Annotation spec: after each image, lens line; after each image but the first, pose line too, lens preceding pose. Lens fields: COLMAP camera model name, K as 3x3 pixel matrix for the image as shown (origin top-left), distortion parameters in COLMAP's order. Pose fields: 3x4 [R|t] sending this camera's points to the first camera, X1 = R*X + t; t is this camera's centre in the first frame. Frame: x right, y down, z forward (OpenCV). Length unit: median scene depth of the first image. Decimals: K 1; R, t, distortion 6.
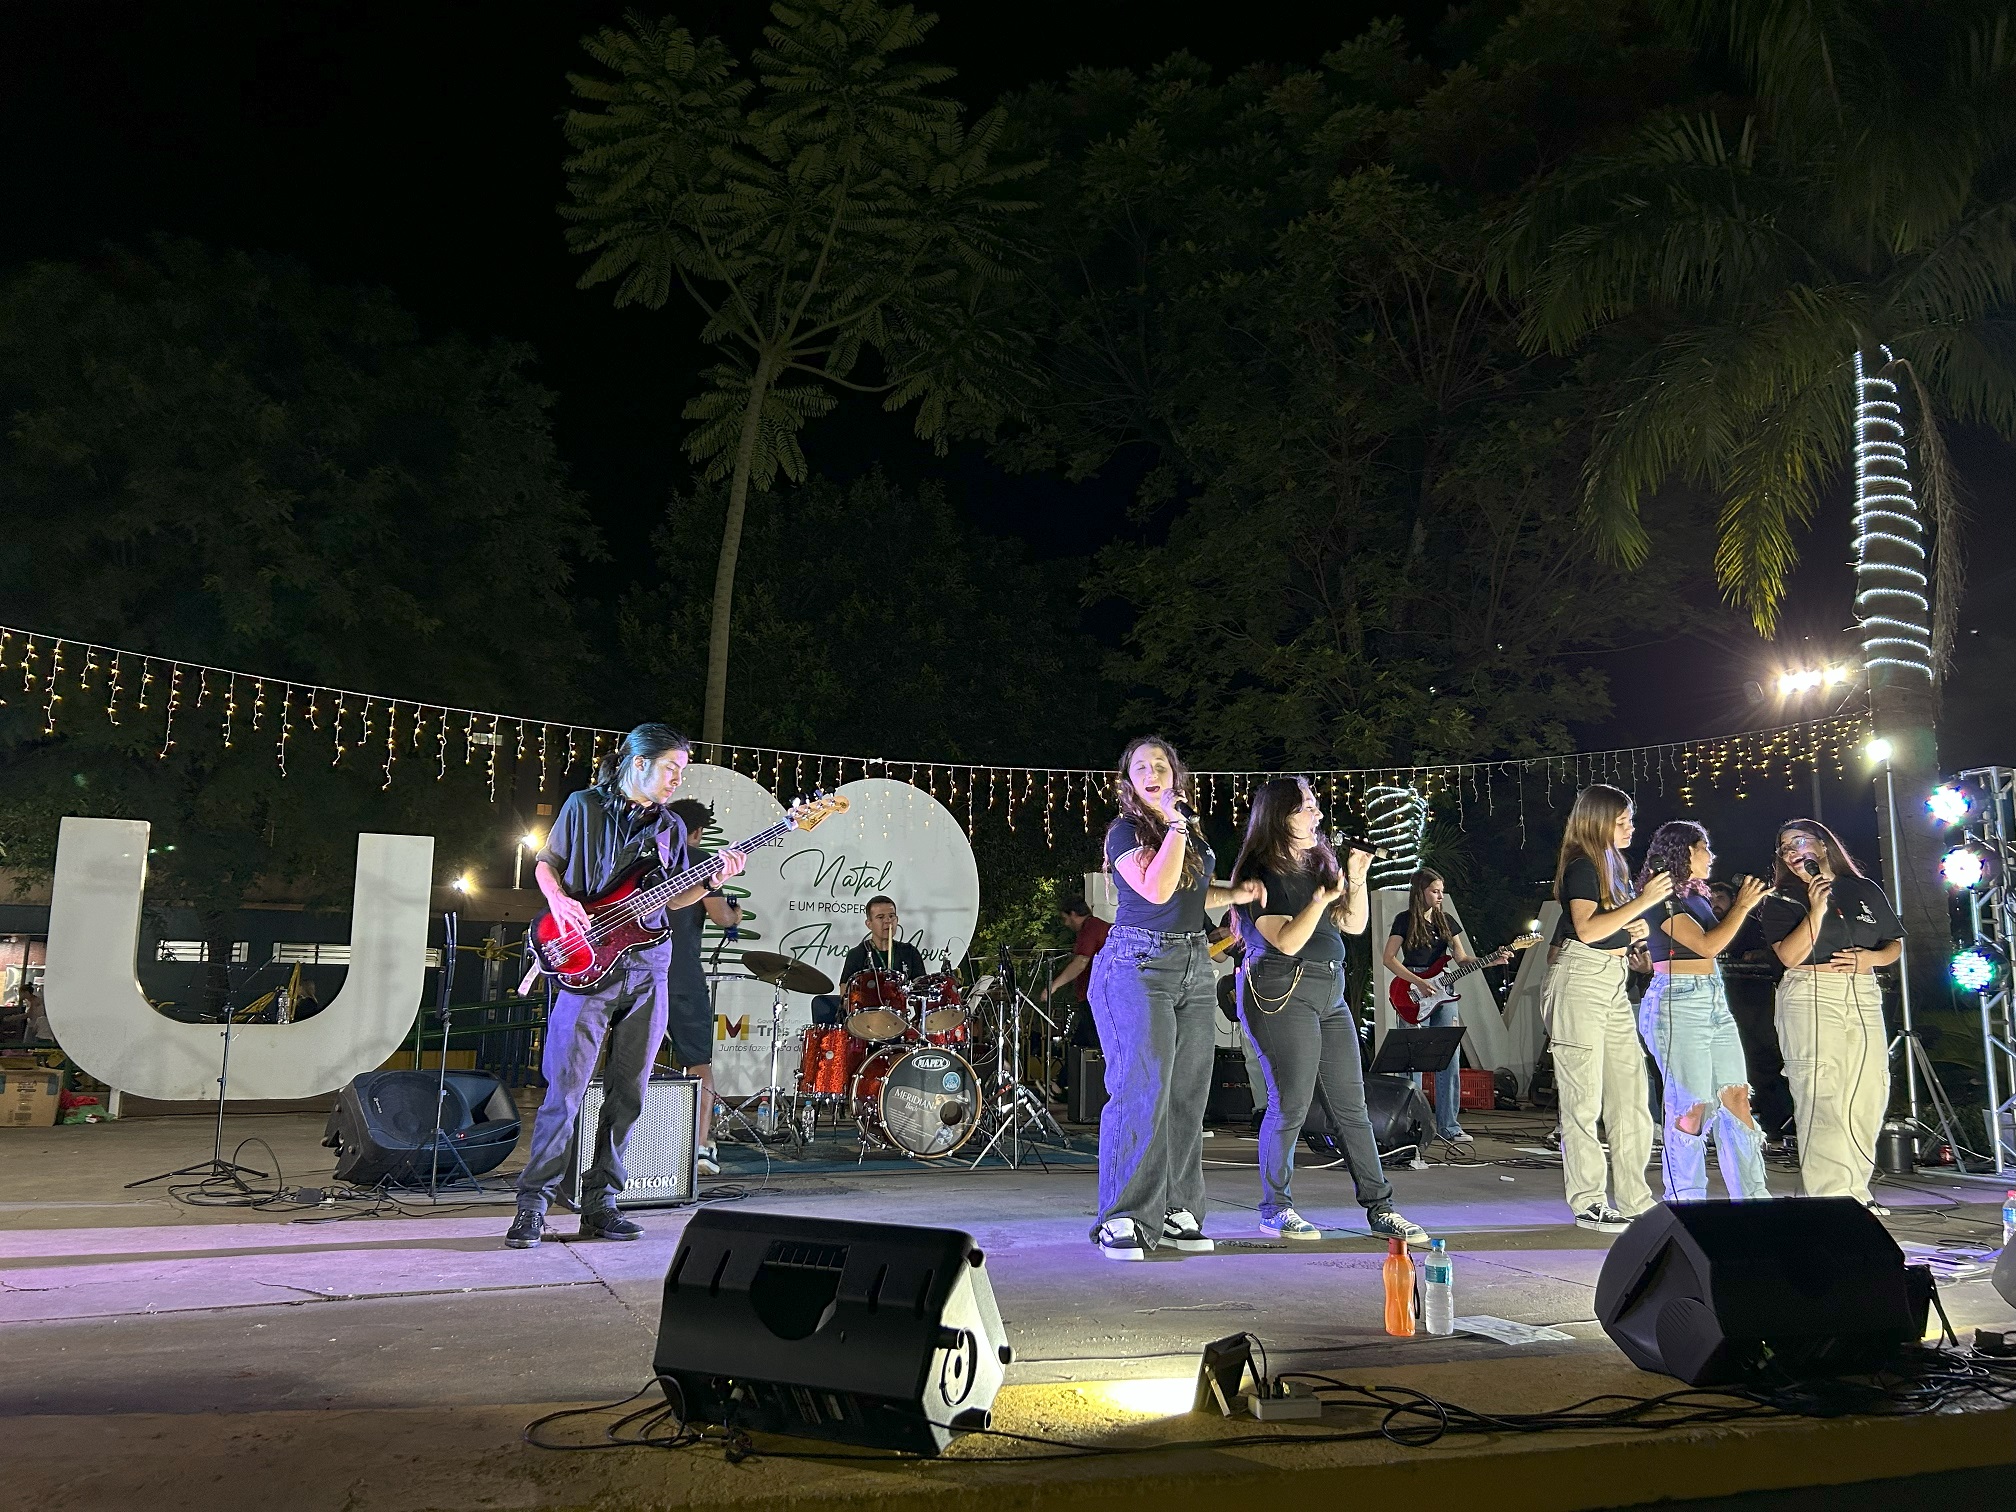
lens RADIAL K [[1502.8, 0, 989.2], [0, 1502.8, 765.7], [0, 0, 1]] dist [0.049054, -0.045169]
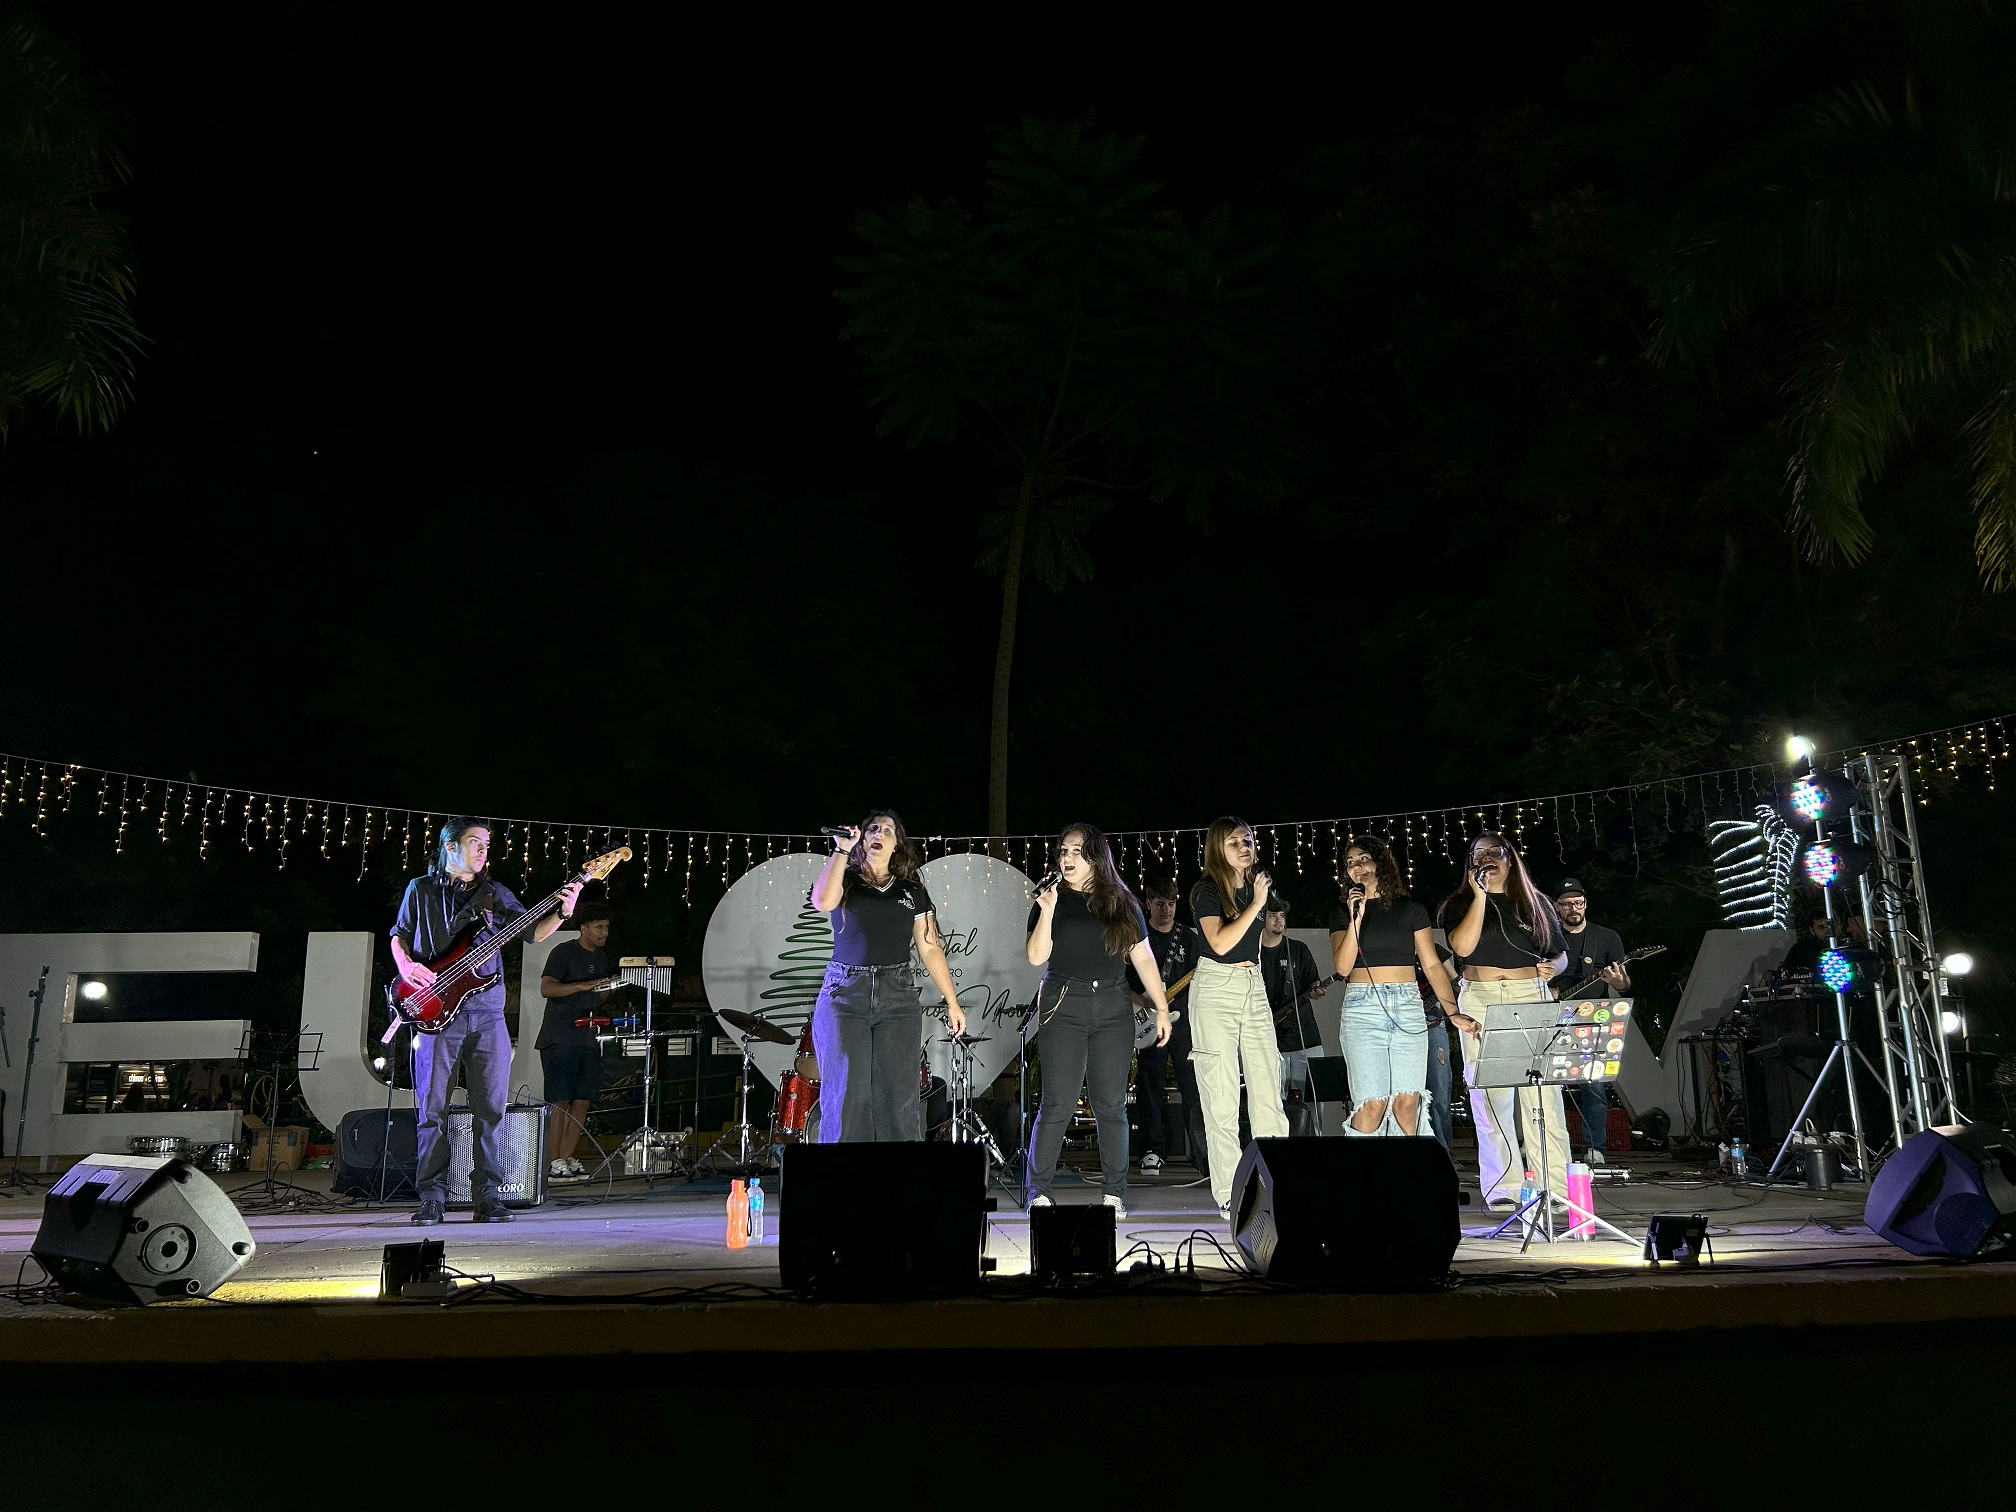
lens RADIAL K [[1492.0, 0, 1014.9], [0, 1492.0, 780.2], [0, 0, 1]] dist [0.072744, -0.087596]
pose [[0.950280, -0.090511, -0.297953, 0.193627], [0.077000, 0.995412, -0.056801, 0.012775], [0.301727, 0.031034, 0.952889, -0.029220]]
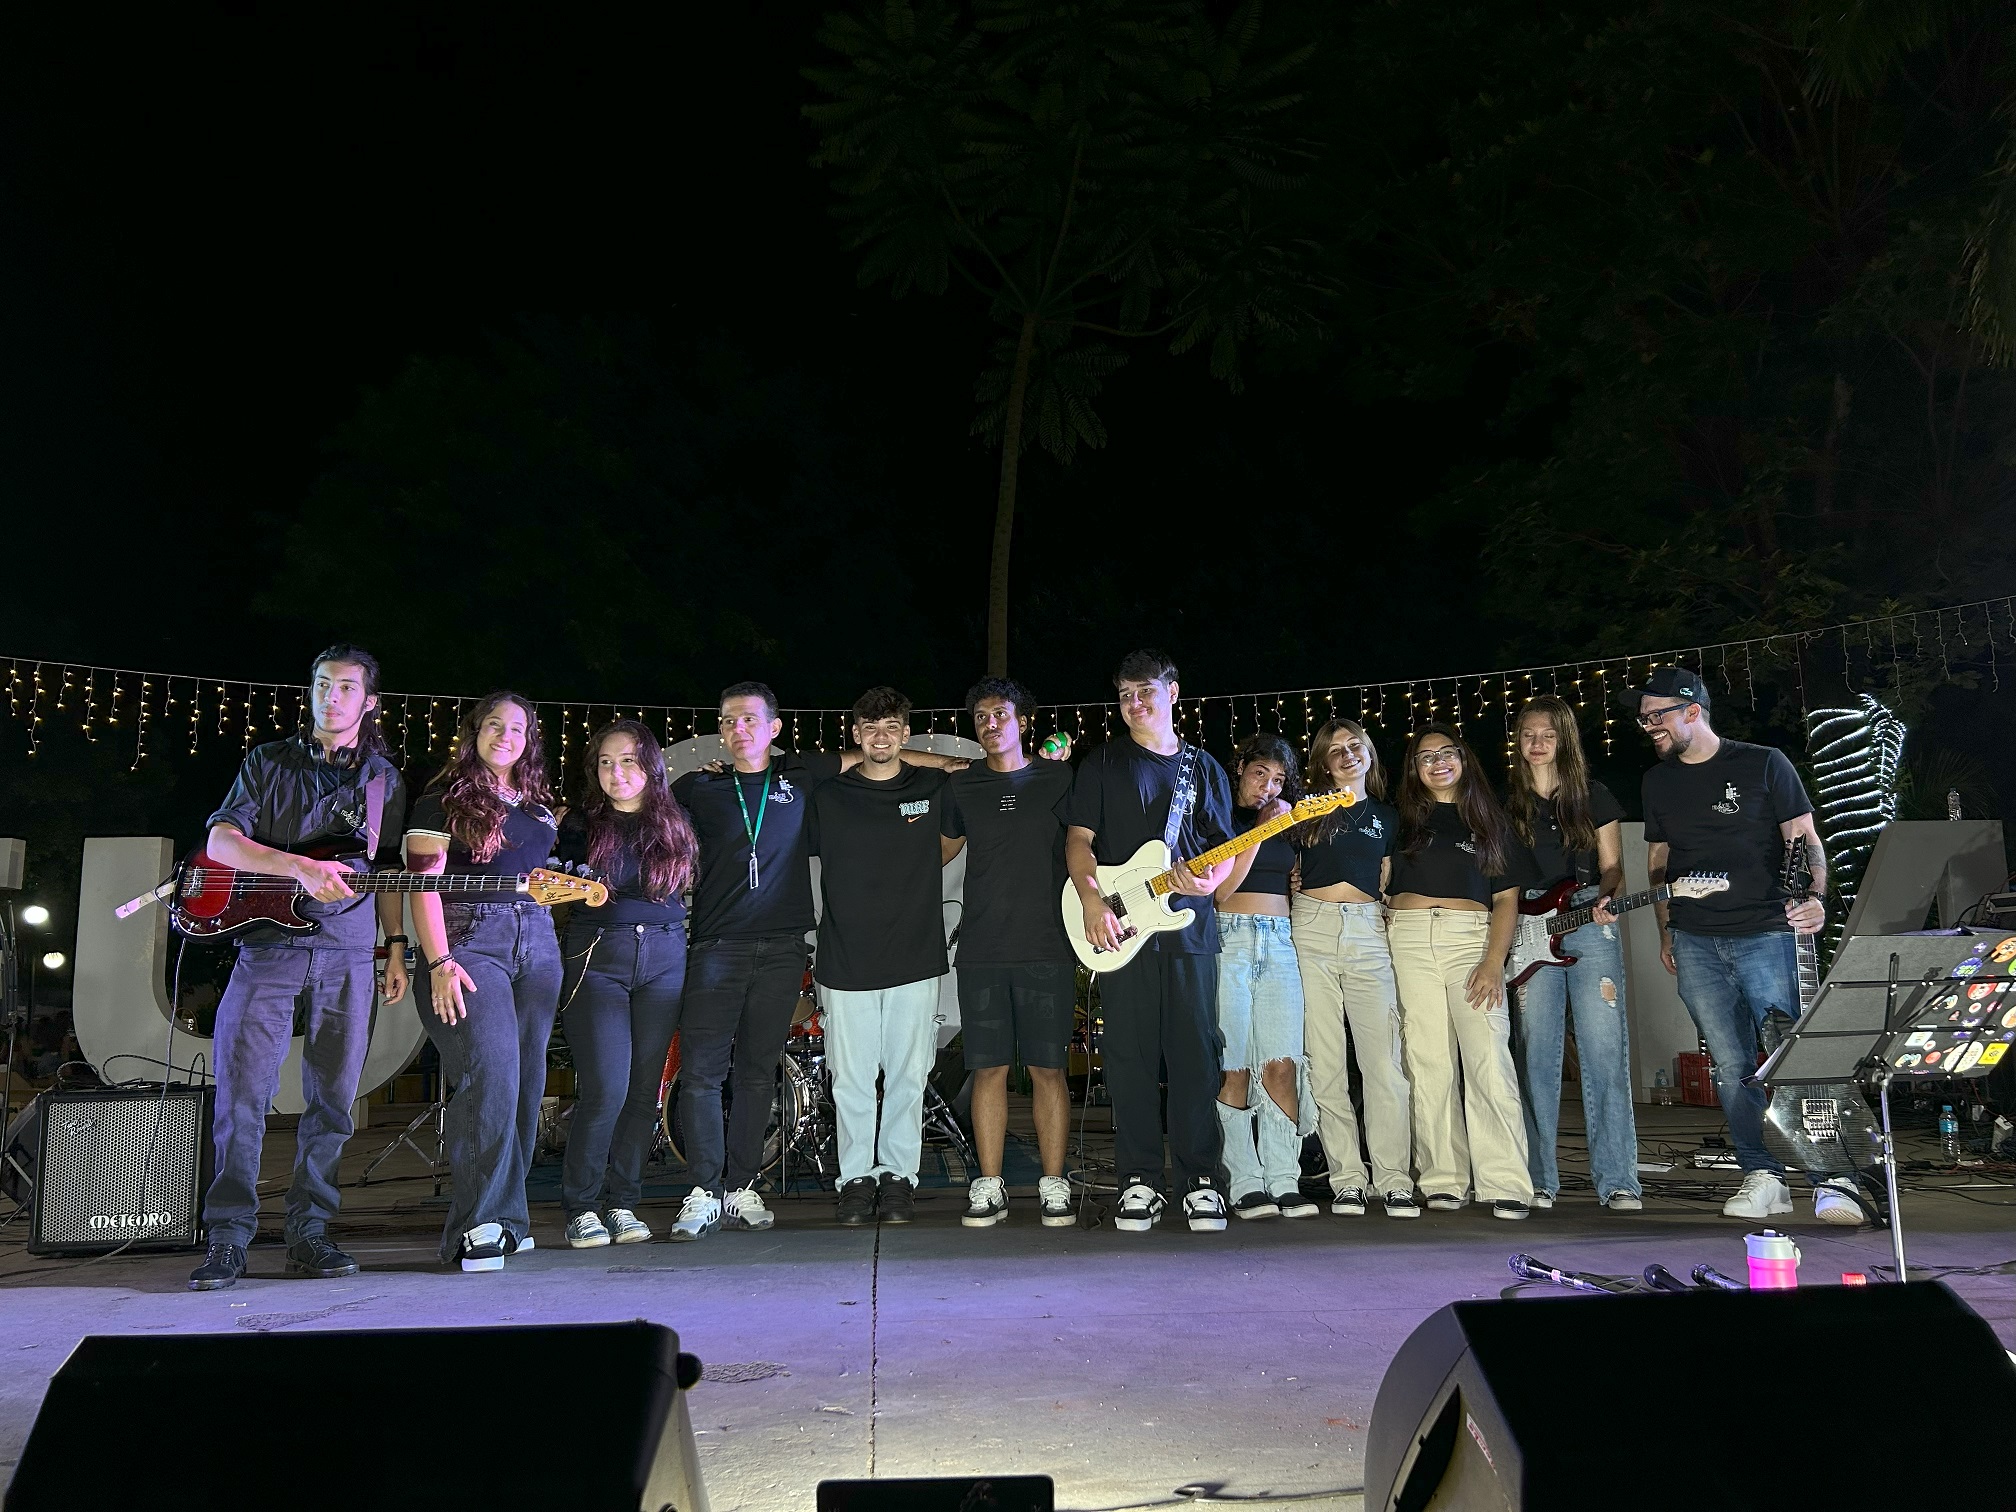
lens RADIAL K [[1507.2, 0, 1009.9], [0, 1507.2, 766.4], [0, 0, 1]] dist [0.038768, -0.028466]
pose [[0.944130, -0.086221, -0.318095, 0.159726], [0.086132, 0.996180, -0.014371, 0.028609], [0.318119, -0.013830, 0.947950, 0.125196]]
